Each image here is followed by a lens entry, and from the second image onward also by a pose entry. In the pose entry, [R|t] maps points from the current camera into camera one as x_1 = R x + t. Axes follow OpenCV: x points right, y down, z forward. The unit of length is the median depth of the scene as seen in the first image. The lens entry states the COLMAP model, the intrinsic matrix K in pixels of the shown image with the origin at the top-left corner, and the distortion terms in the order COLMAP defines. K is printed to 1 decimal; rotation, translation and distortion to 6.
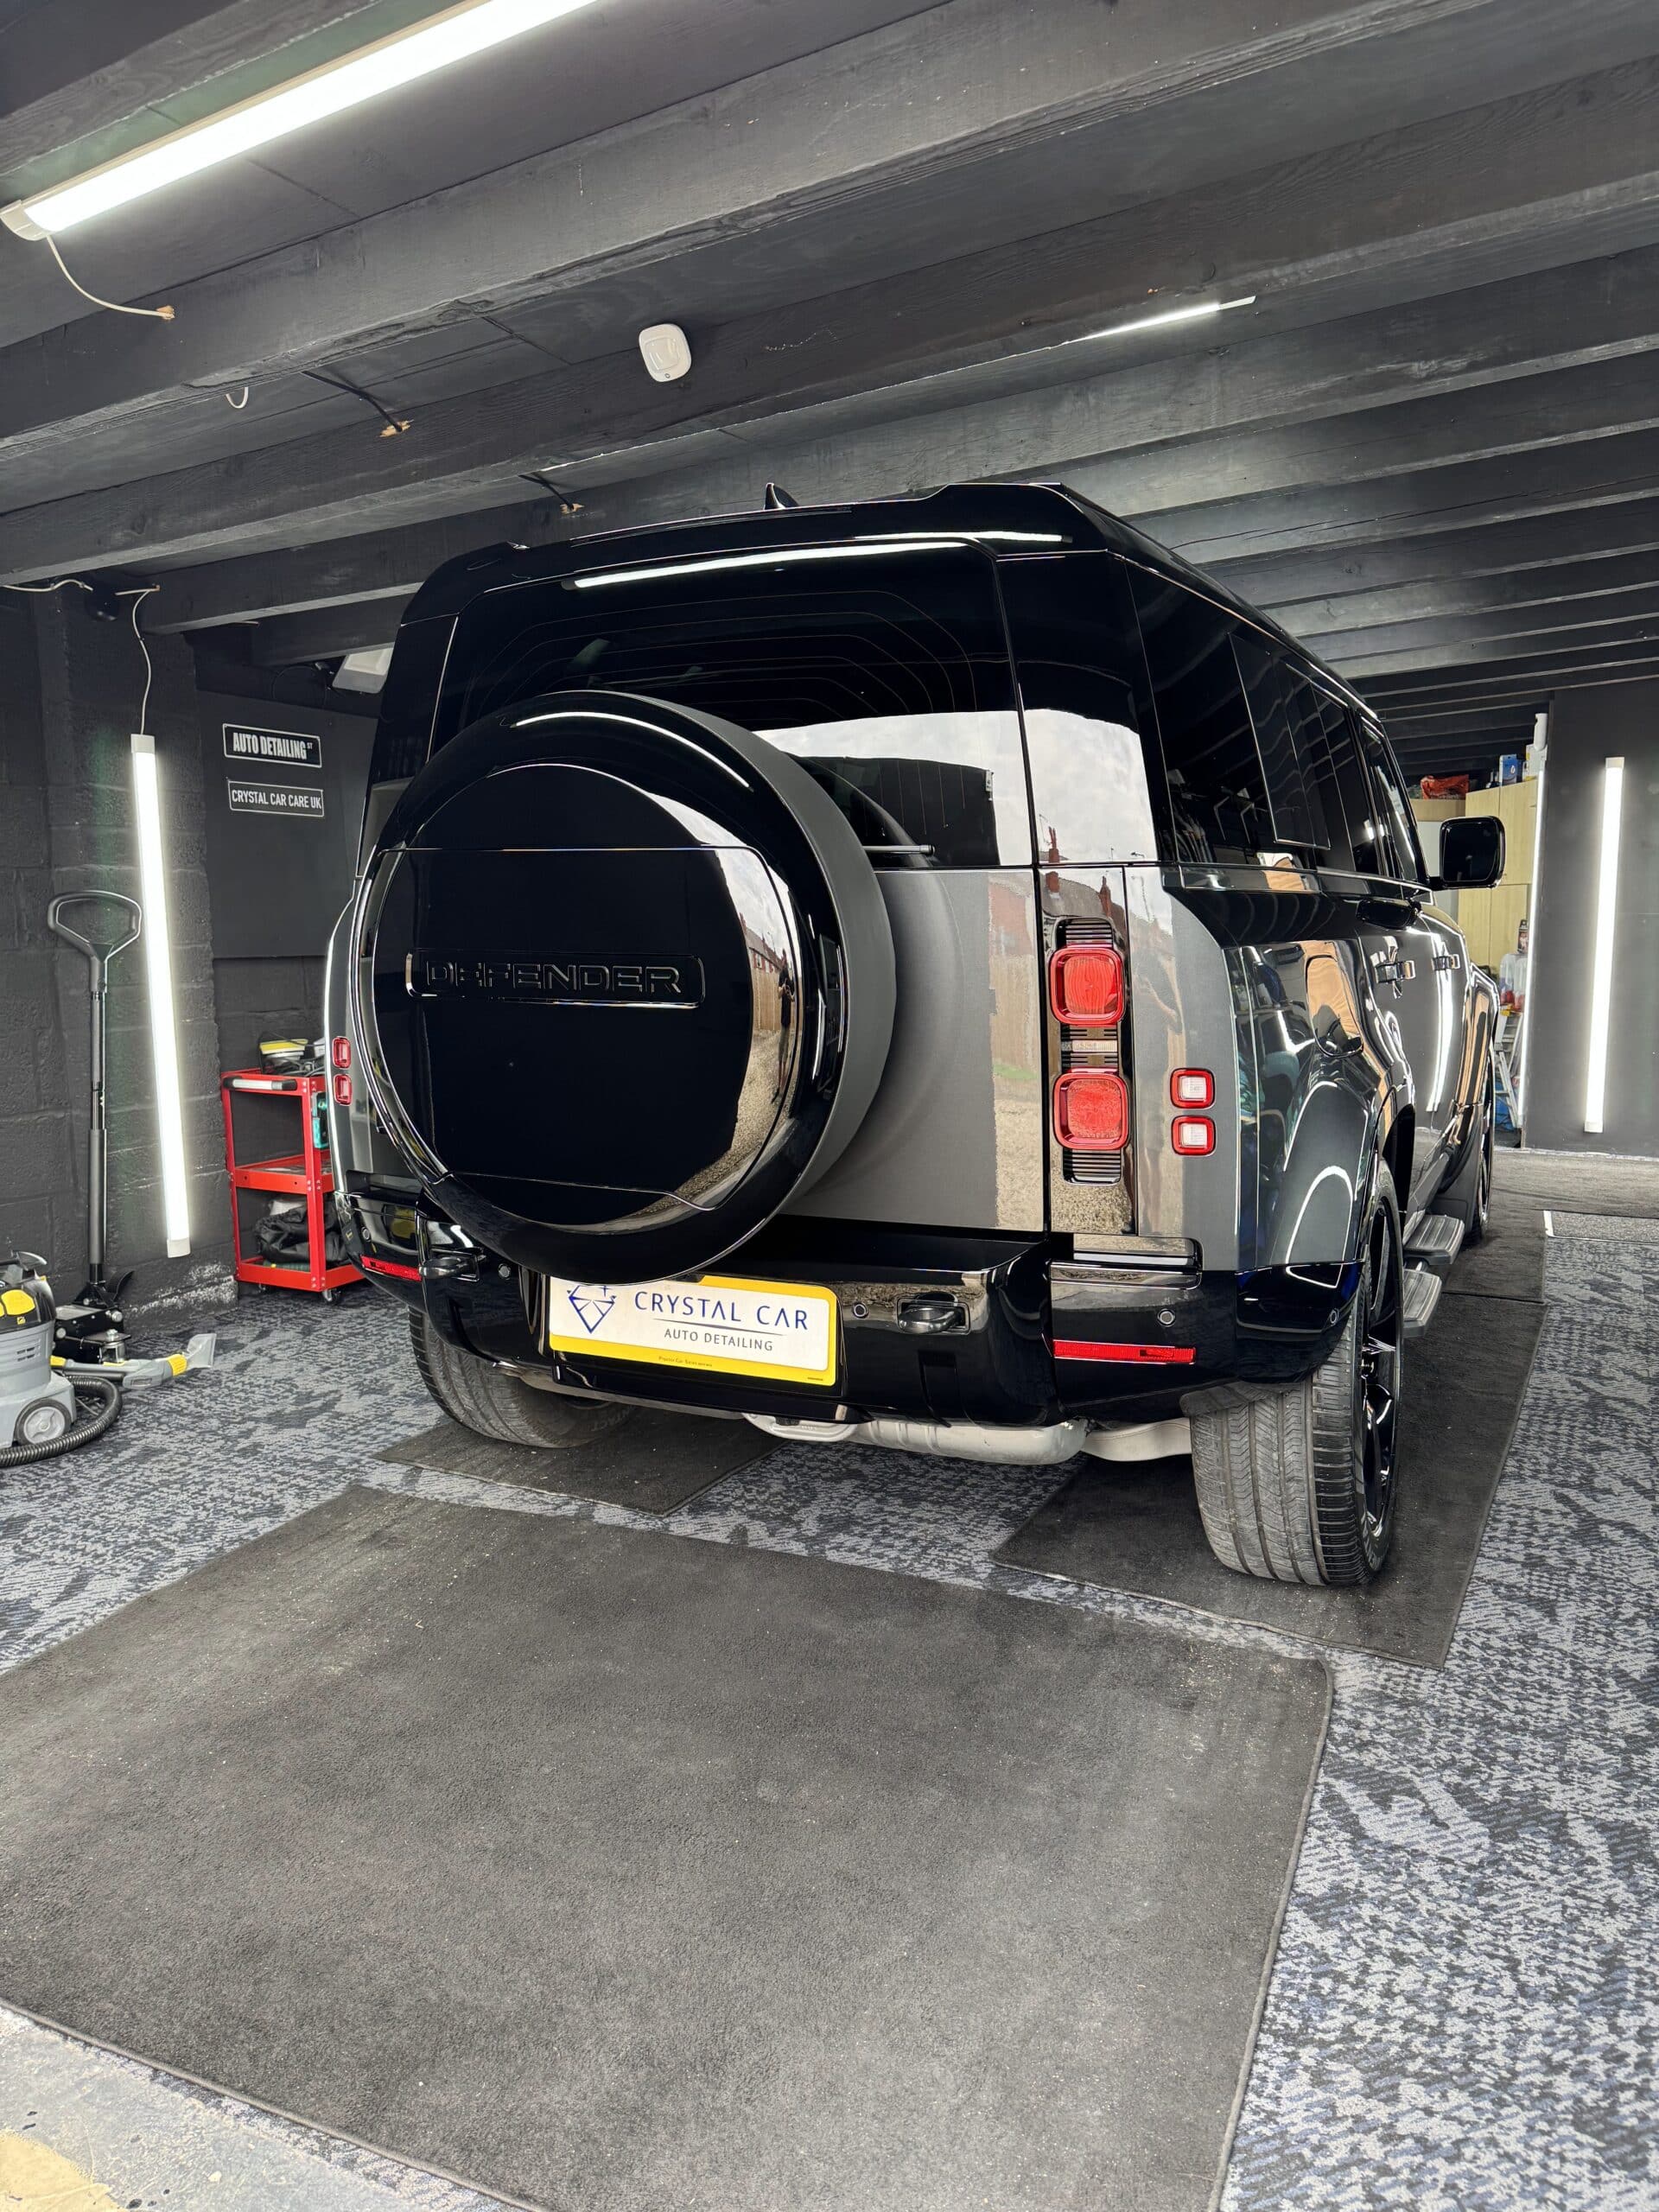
lens RADIAL K [[1554.5, 0, 836.2], [0, 1554.5, 1117.6], [0, 0, 1]] dist [0.026922, -0.030188]
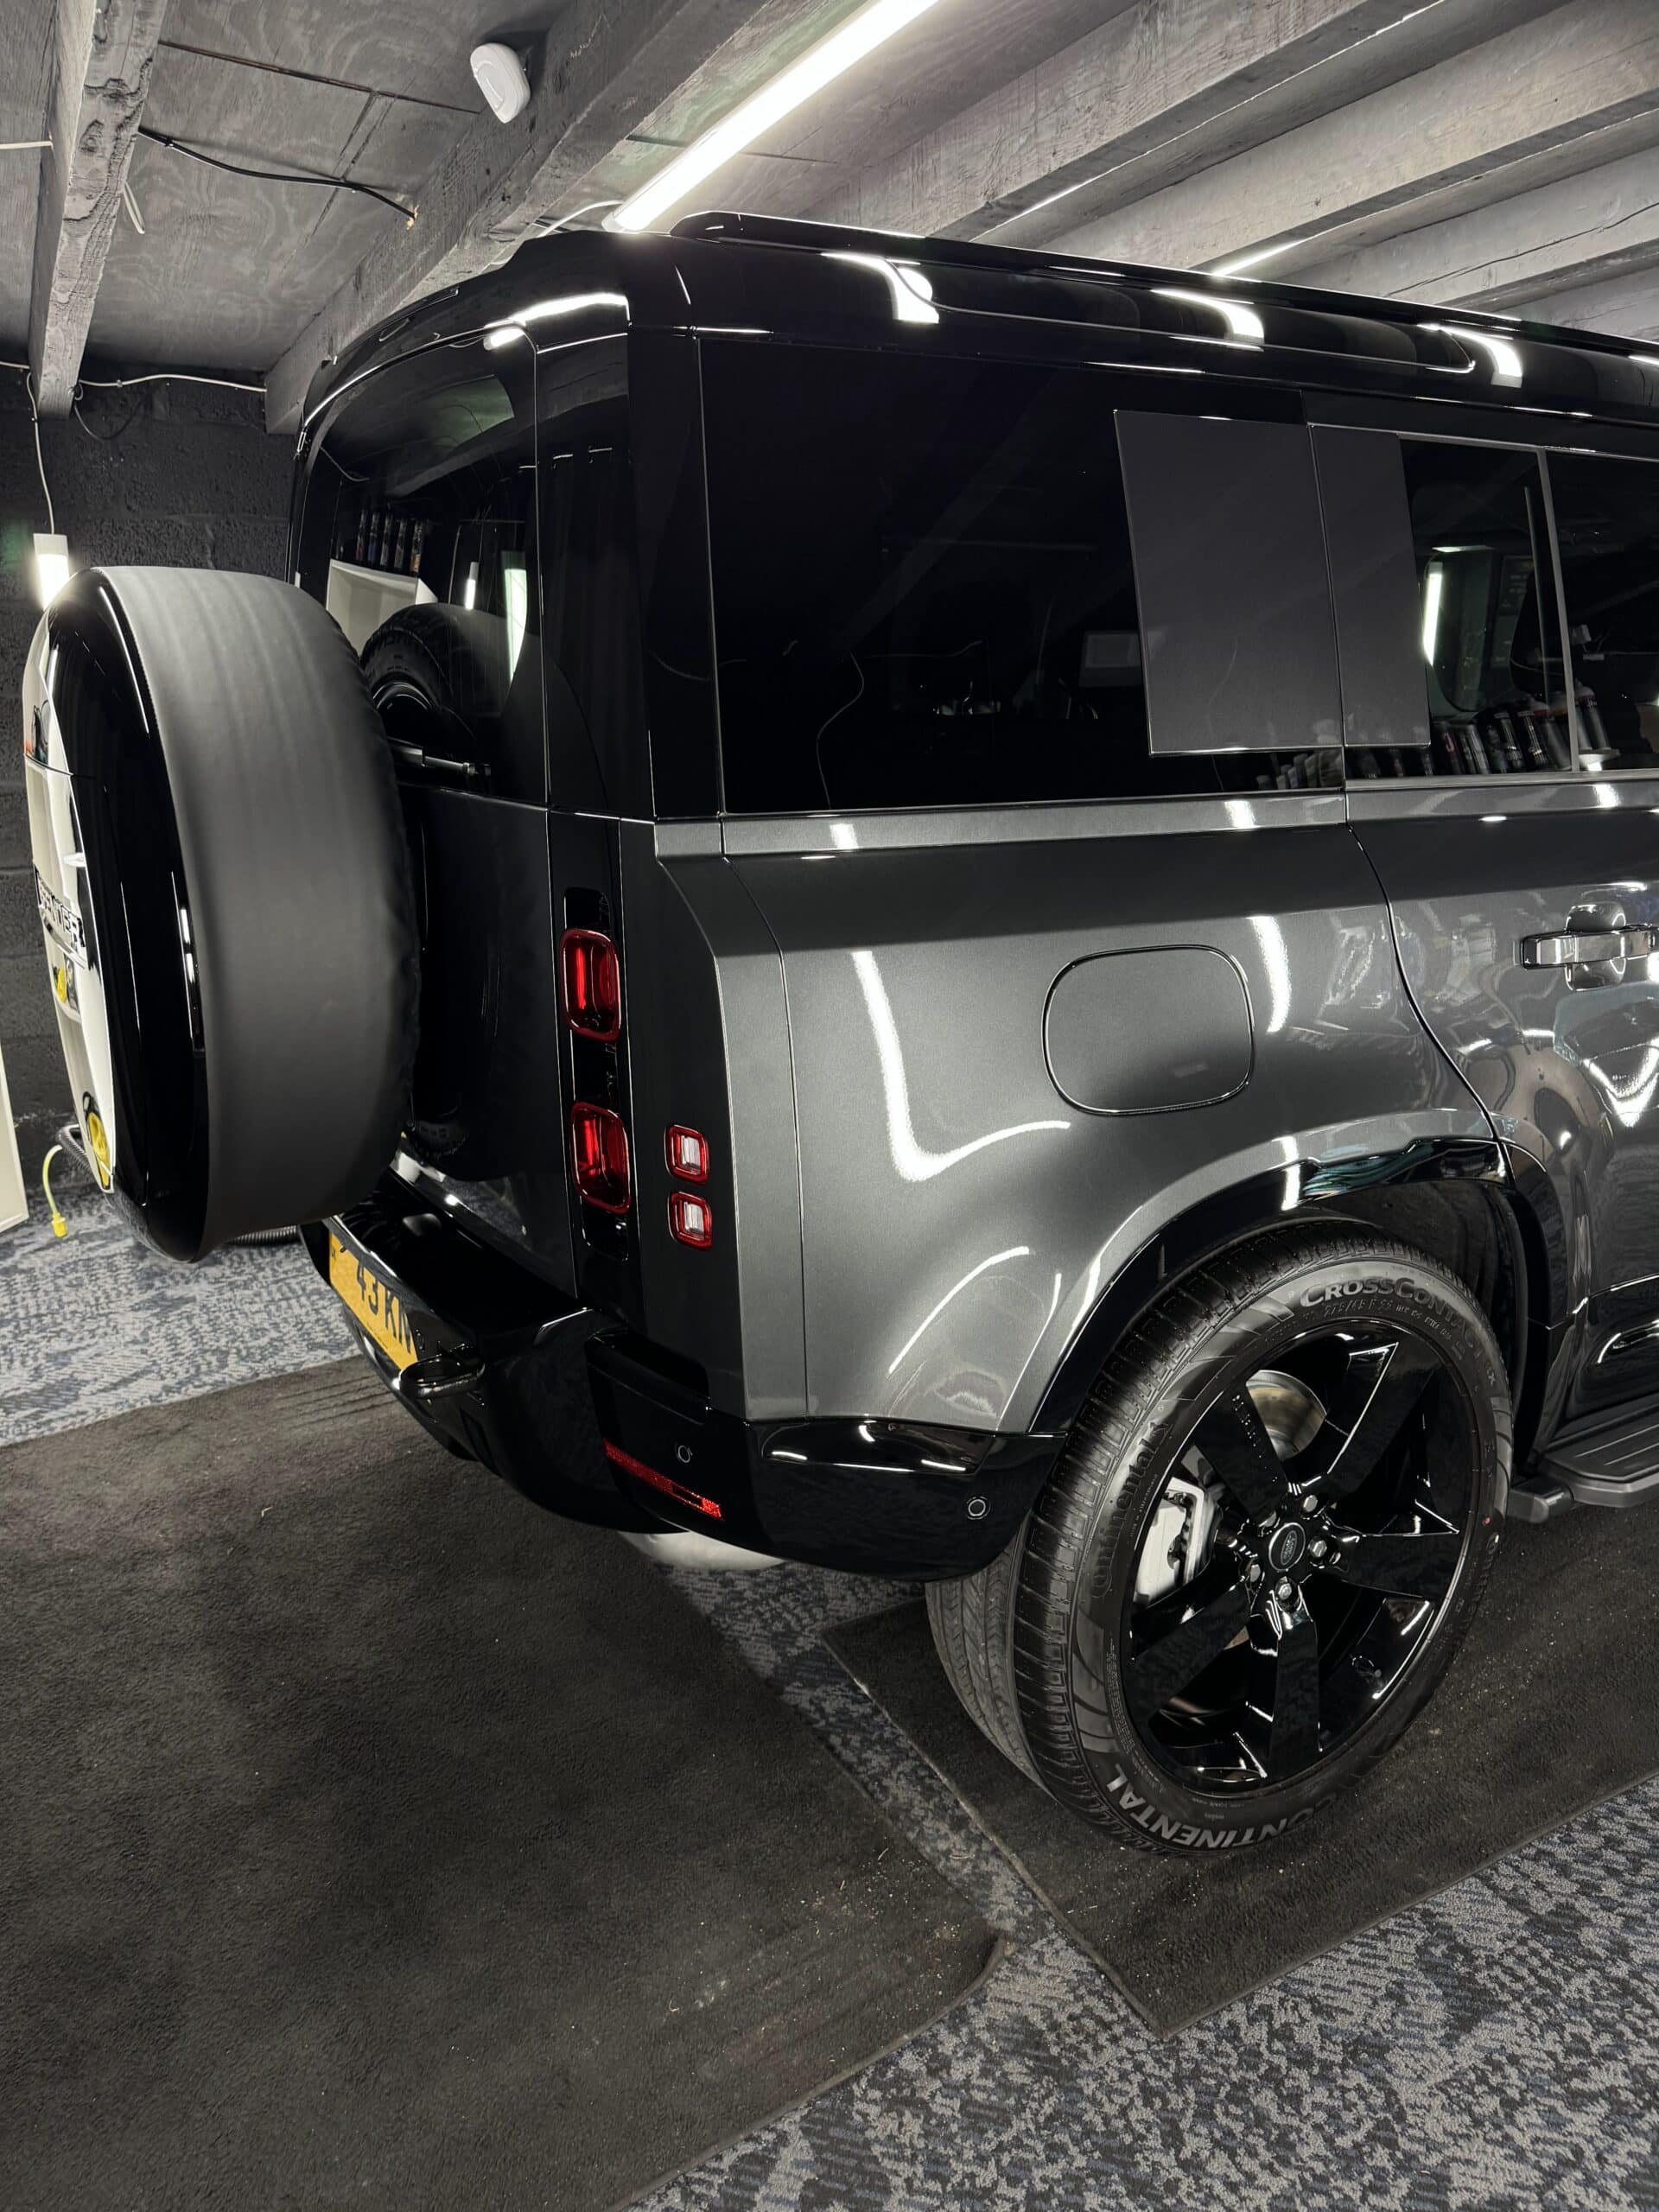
lens RADIAL K [[1554.5, 0, 839.6], [0, 1554.5, 1111.4], [0, 0, 1]] dist [0.026922, -0.030188]
pose [[0.837832, 0.162543, -0.521170, 0.454074], [-0.083678, 0.981602, 0.171624, -0.113942], [0.539478, -0.100182, 0.836019, 0.332013]]
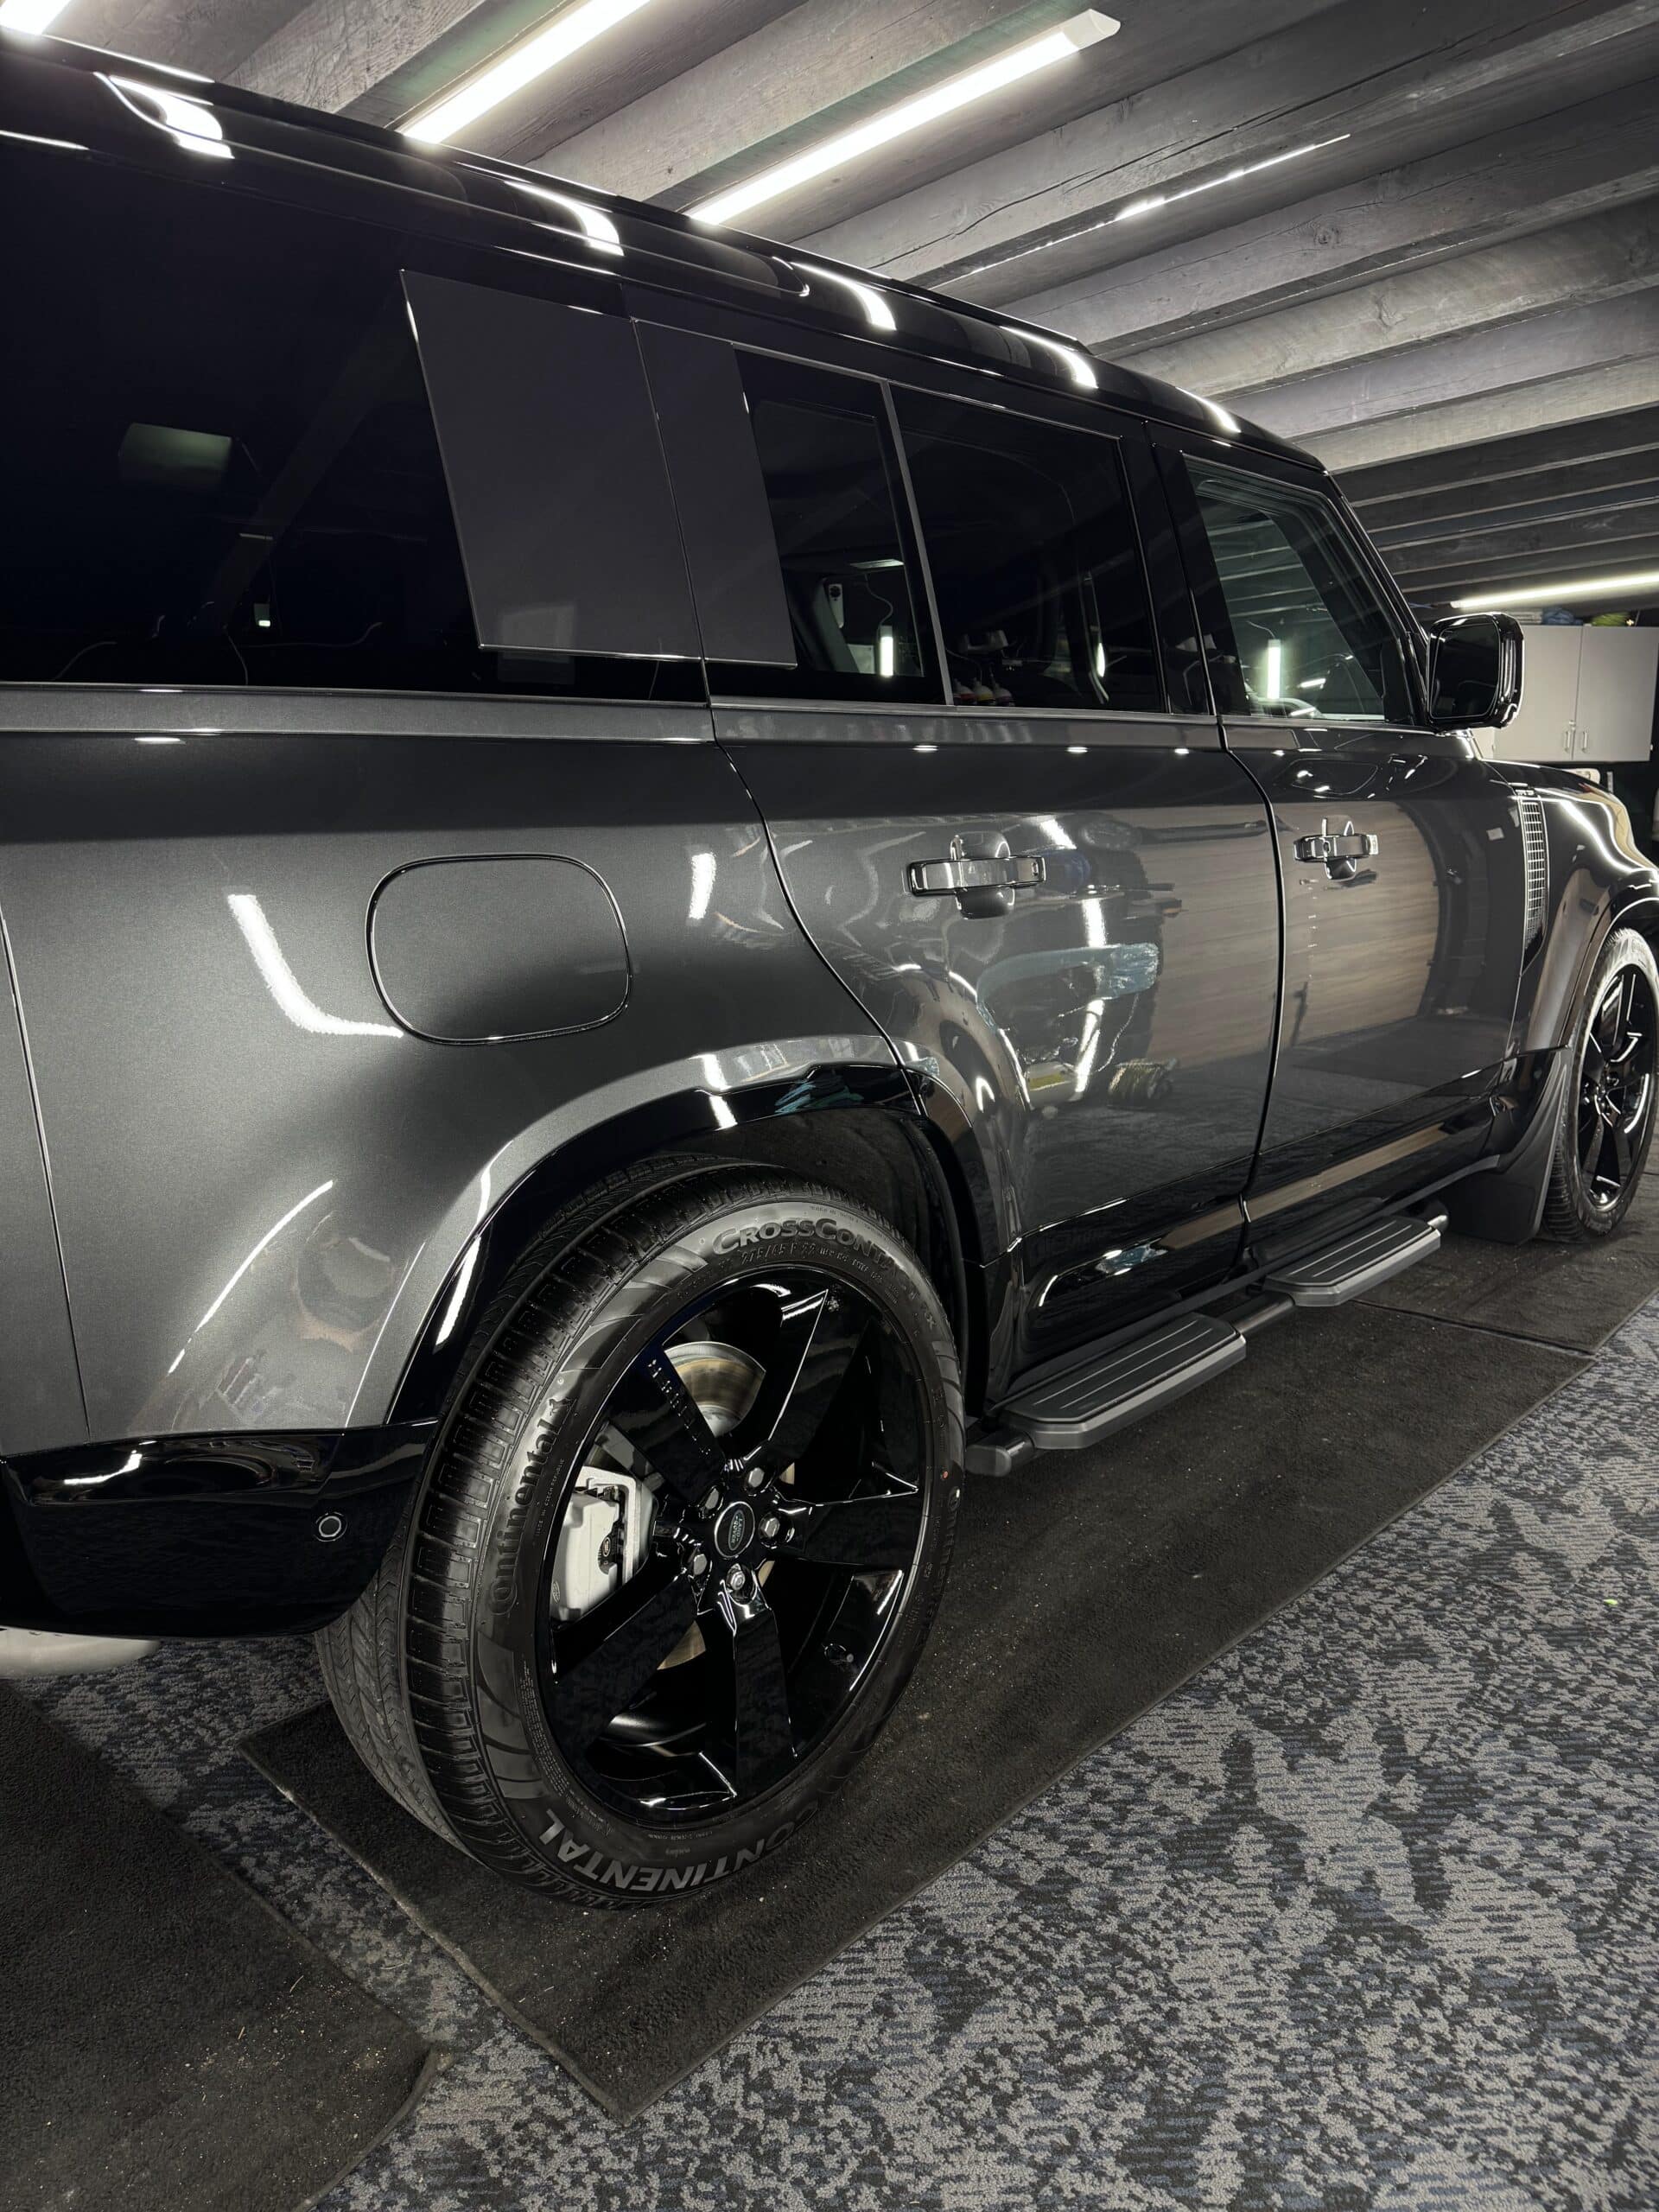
lens RADIAL K [[1554.5, 0, 824.4], [0, 1554.5, 1110.7], [0, 0, 1]] dist [0.026922, -0.030188]
pose [[0.957468, 0.054630, -0.283322, 0.489474], [-0.030077, 0.995460, 0.090301, -0.055974], [0.286969, -0.077939, 0.954764, 0.413137]]
